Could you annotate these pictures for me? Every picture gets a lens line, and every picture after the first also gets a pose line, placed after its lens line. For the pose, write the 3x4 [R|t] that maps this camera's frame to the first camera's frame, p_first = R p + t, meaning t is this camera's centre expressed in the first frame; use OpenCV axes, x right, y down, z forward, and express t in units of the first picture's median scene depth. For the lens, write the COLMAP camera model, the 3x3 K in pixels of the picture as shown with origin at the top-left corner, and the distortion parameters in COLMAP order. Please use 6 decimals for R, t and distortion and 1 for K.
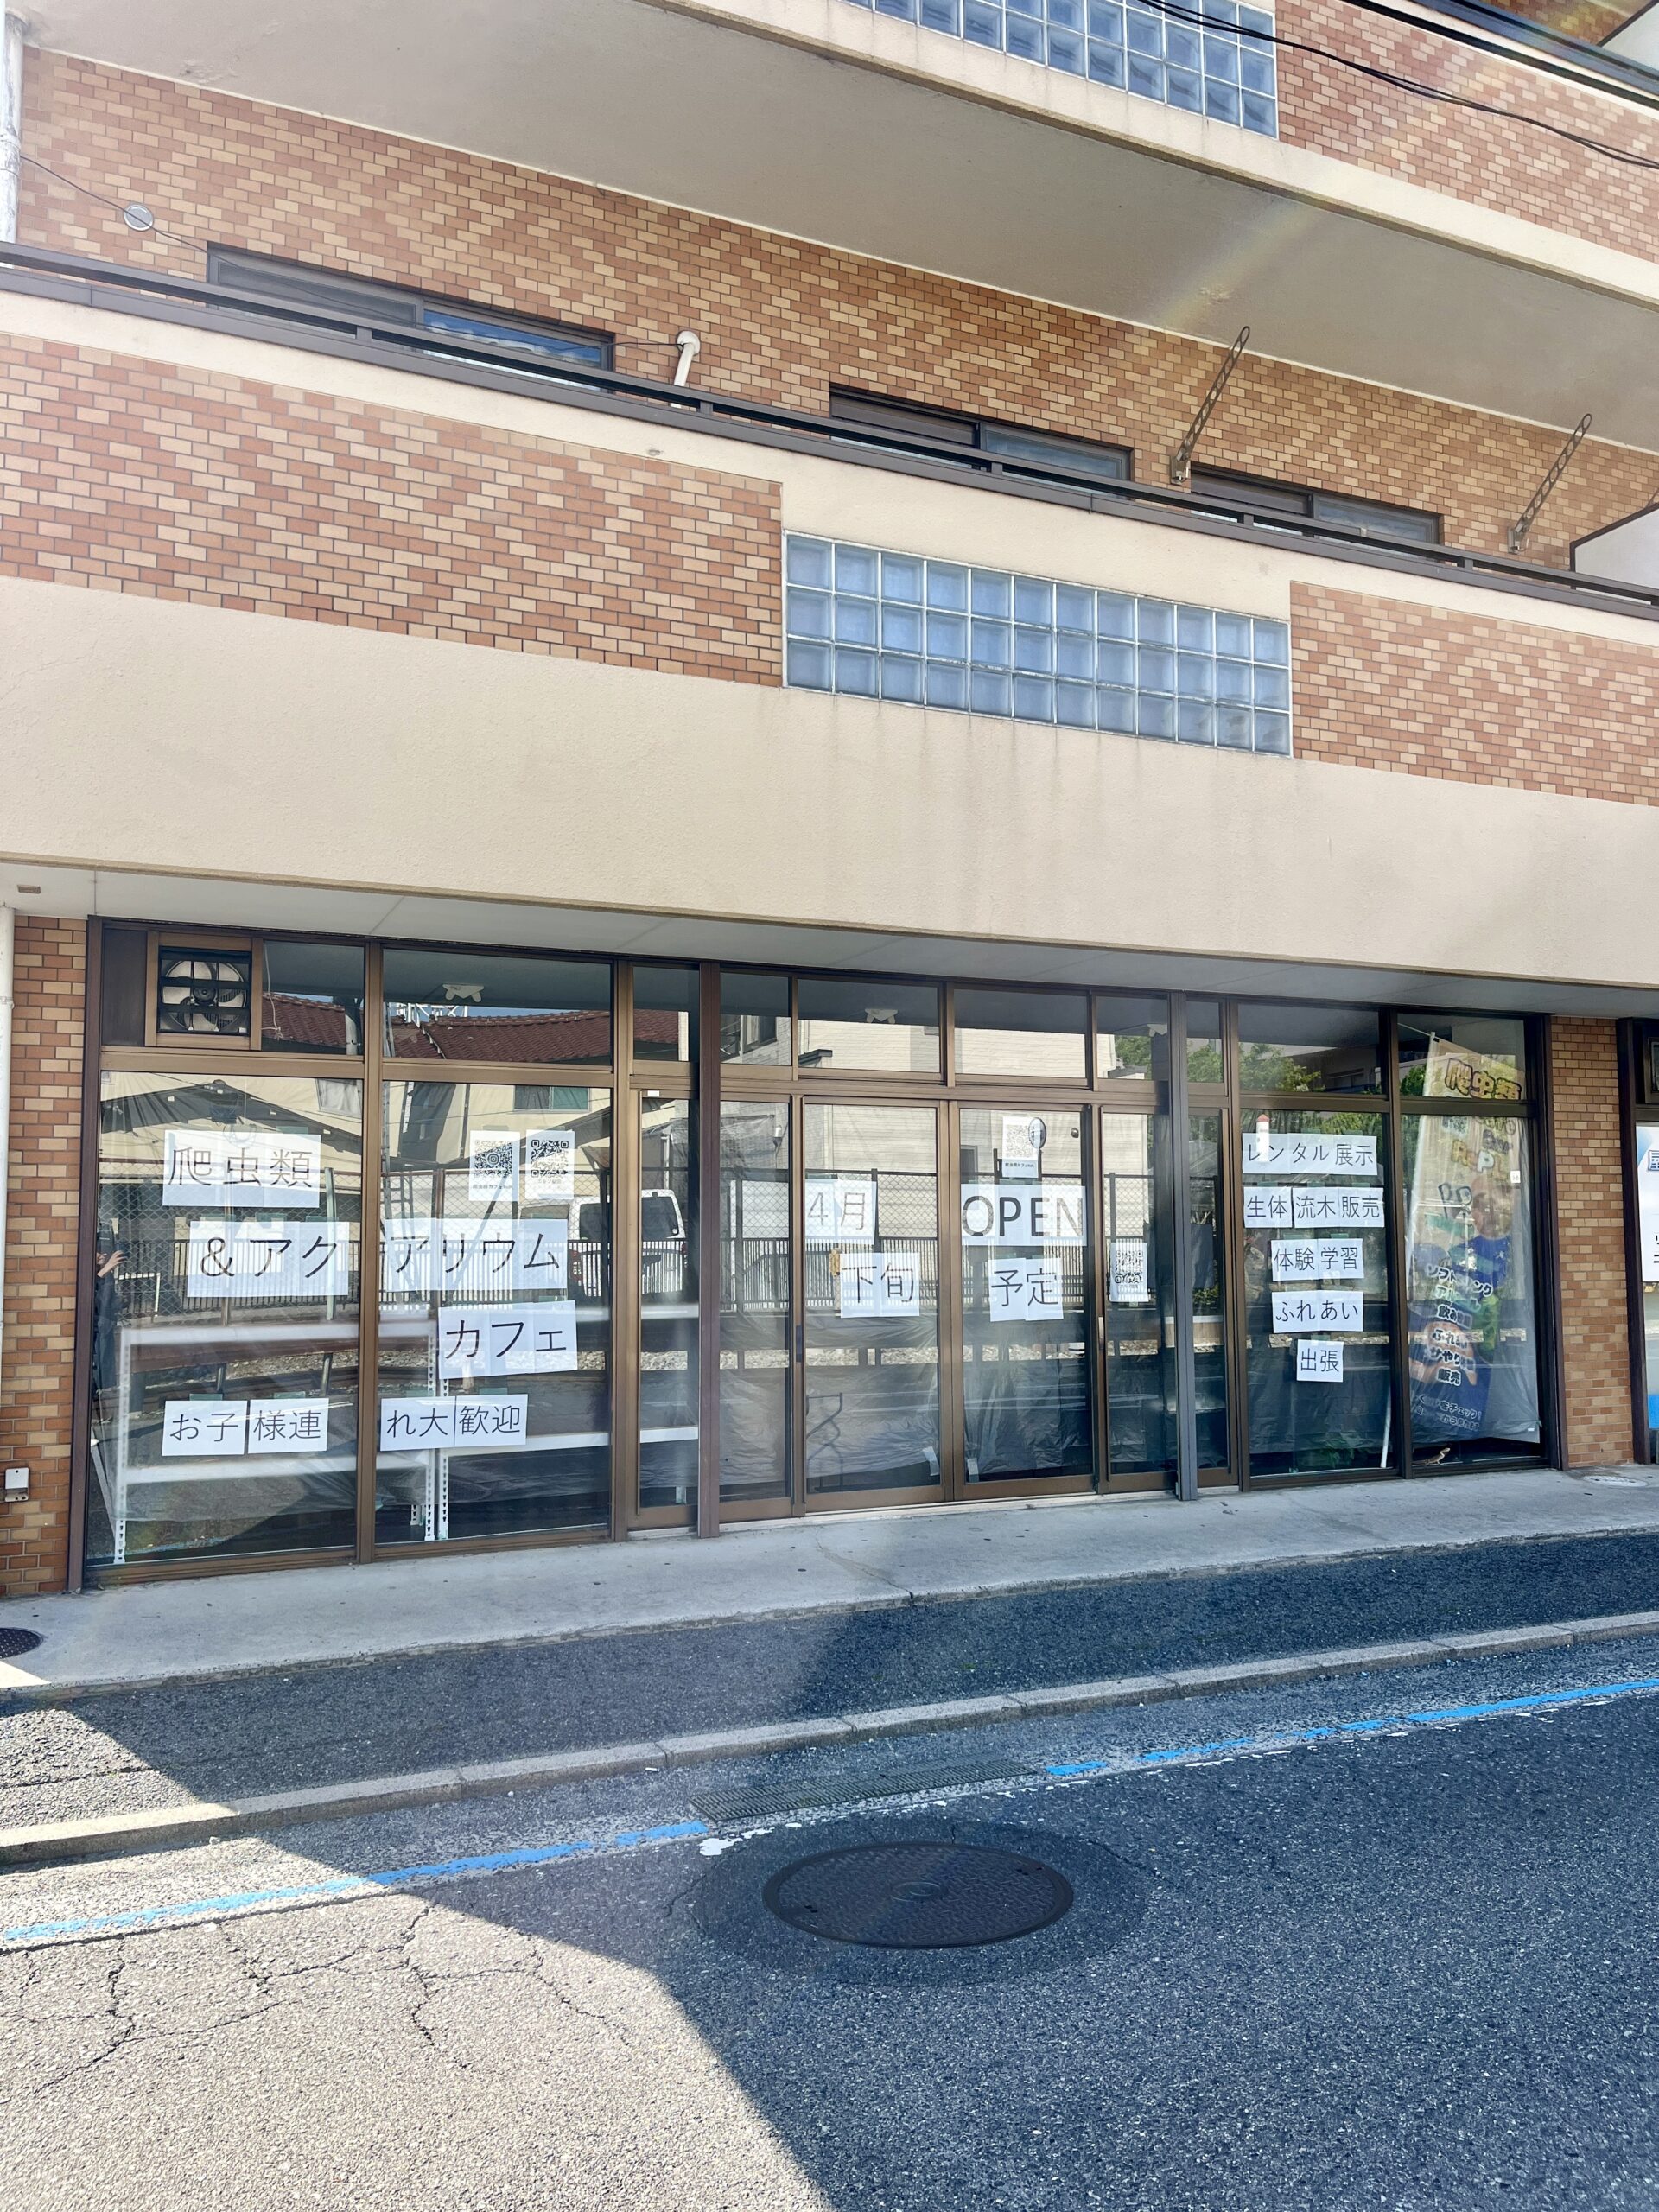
lens RADIAL K [[1670.3, 0, 851.5], [0, 1670.3, 1108.5], [0, 0, 1]] dist [0.041646, -0.028628]
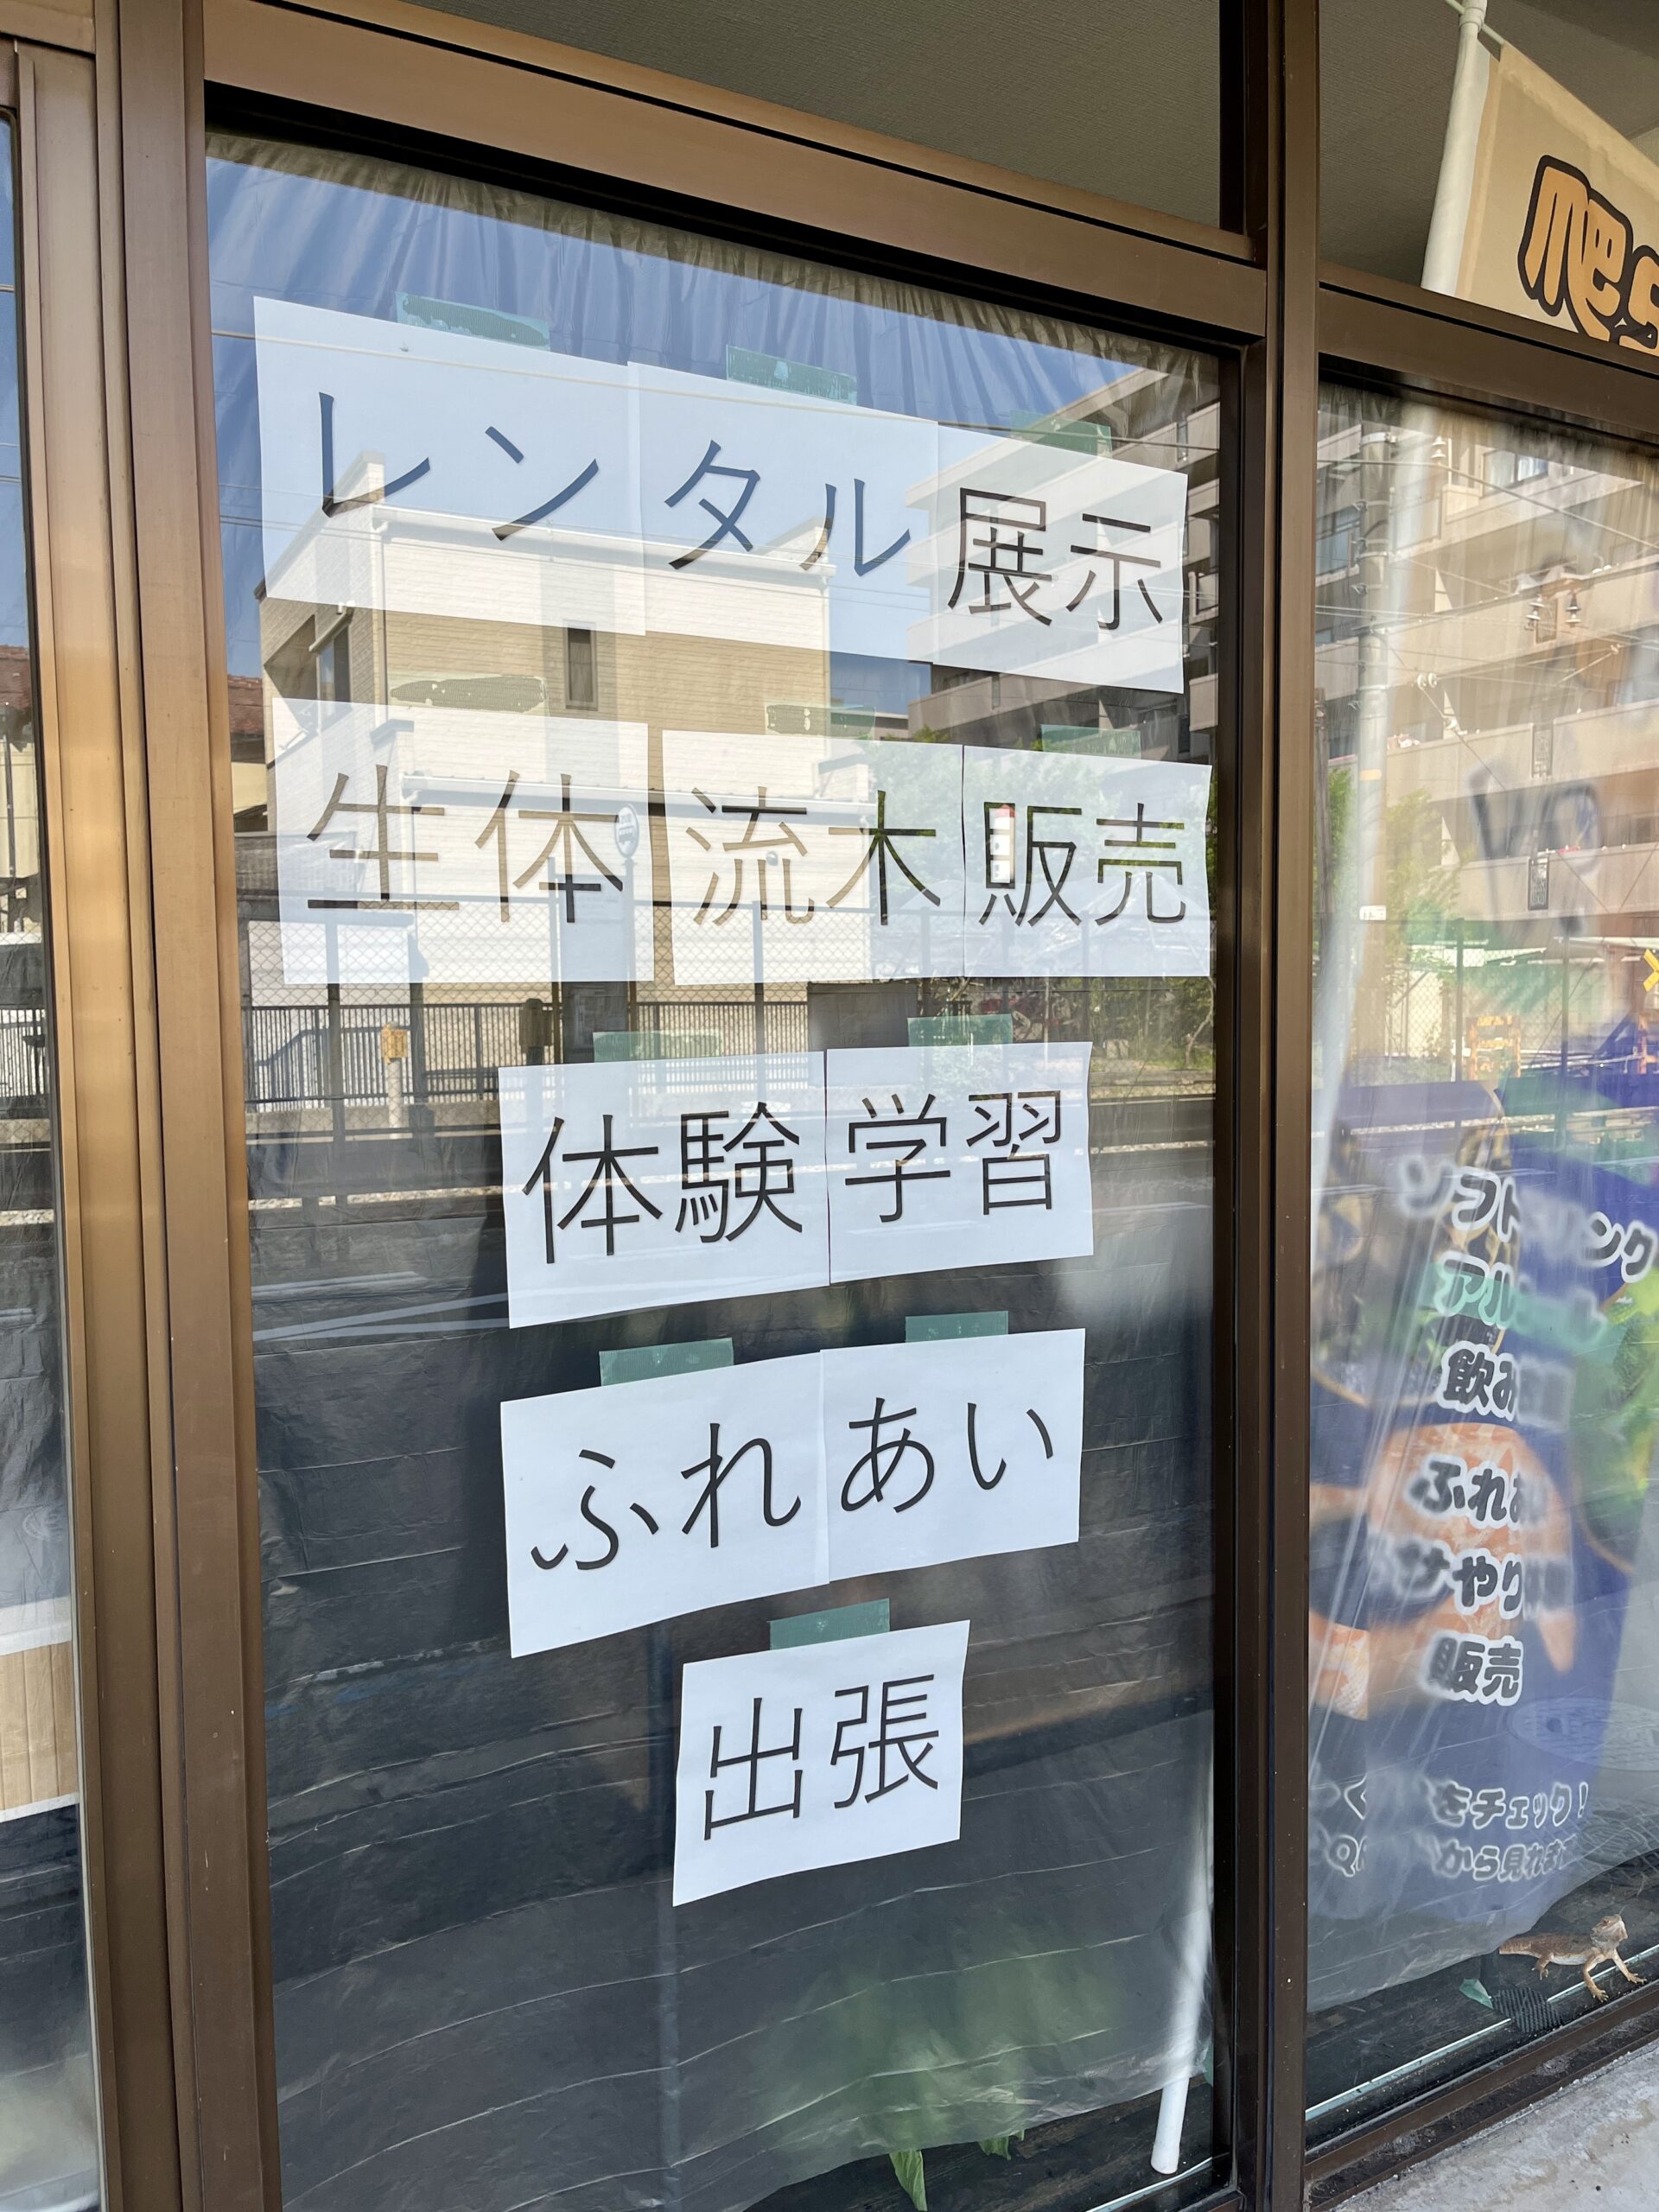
lens RADIAL K [[1670.3, 0, 827.4], [0, 1670.3, 1111.4], [0, 0, 1]] dist [0.041646, -0.028628]
pose [[0.995308, -0.013651, 0.095789, 0.343874], [-0.000350, 0.989483, 0.144650, 0.078106], [-0.096757, -0.144005, 0.984835, 1.093776]]
